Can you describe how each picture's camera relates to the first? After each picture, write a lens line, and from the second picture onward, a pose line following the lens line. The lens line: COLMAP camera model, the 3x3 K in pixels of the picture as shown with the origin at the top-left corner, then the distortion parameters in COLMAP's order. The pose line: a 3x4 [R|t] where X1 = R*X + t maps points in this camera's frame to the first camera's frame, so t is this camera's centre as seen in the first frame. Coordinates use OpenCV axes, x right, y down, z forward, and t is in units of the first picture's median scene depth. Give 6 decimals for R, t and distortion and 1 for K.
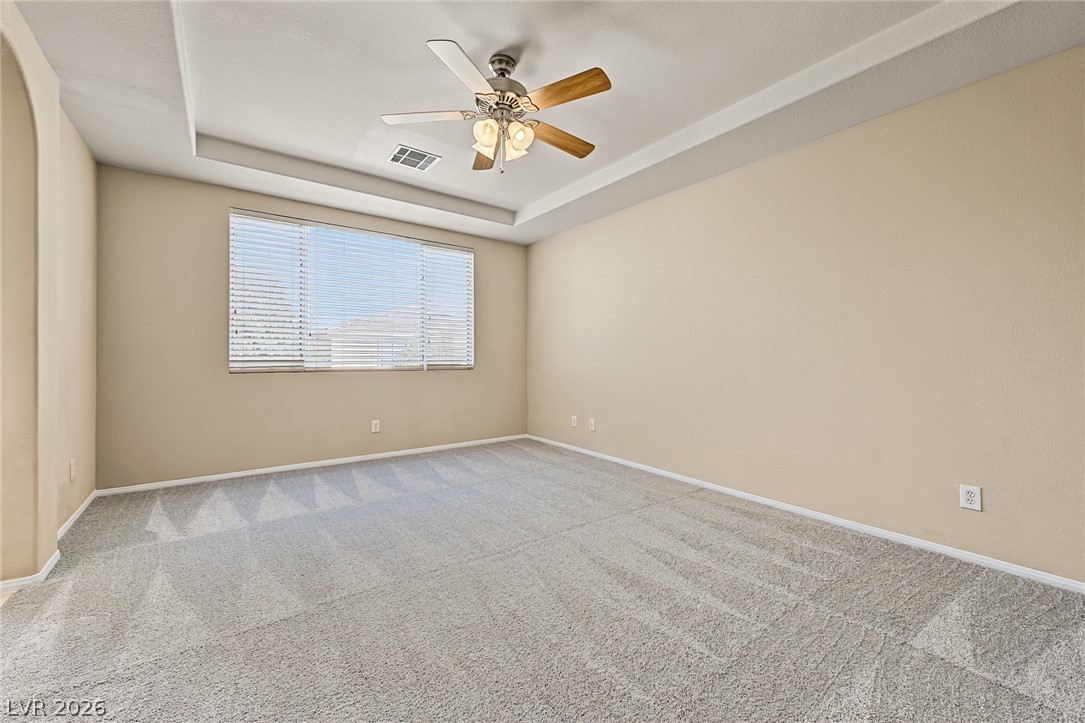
lens RADIAL K [[468.7, 0, 542.5], [0, 468.7, 361.5], [0, 0, 1]] dist [0.002070, 0.000248]
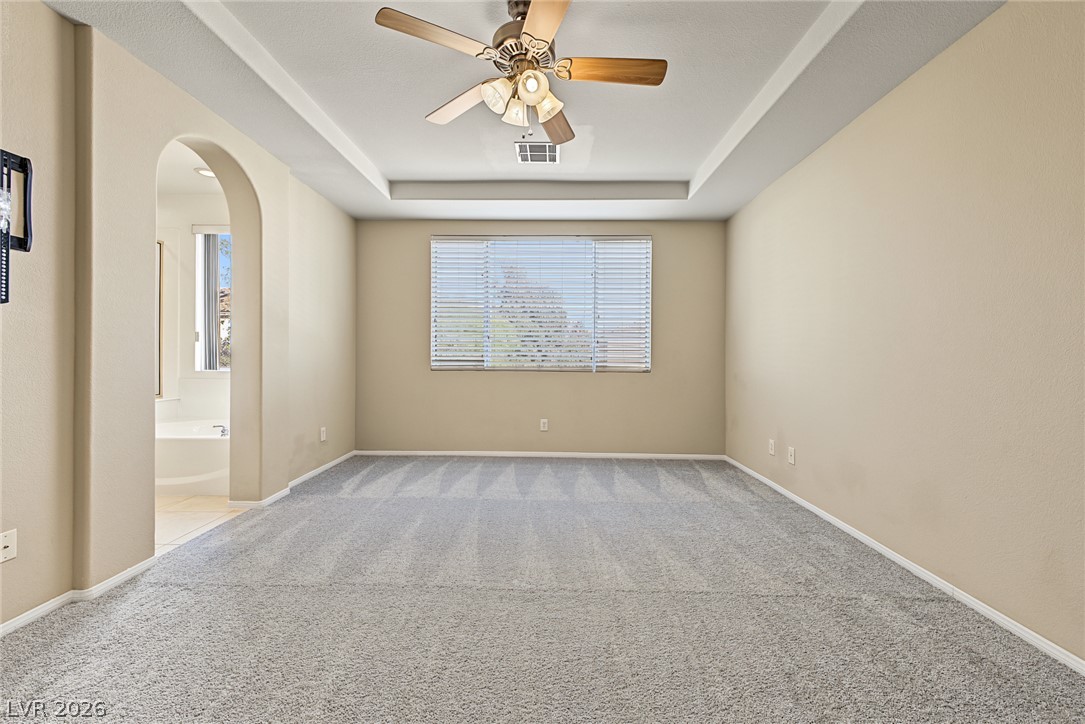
lens RADIAL K [[453.7, 0, 542.4], [0, 453.7, 358.0], [0, 0, 1]] dist [0.013491, -0.000098]
pose [[0.762019, 0.003150, -0.647547, 0.313447], [-0.012138, 0.999882, -0.009420, 0.000361], [0.647441, 0.015038, 0.761968, 0.269258]]
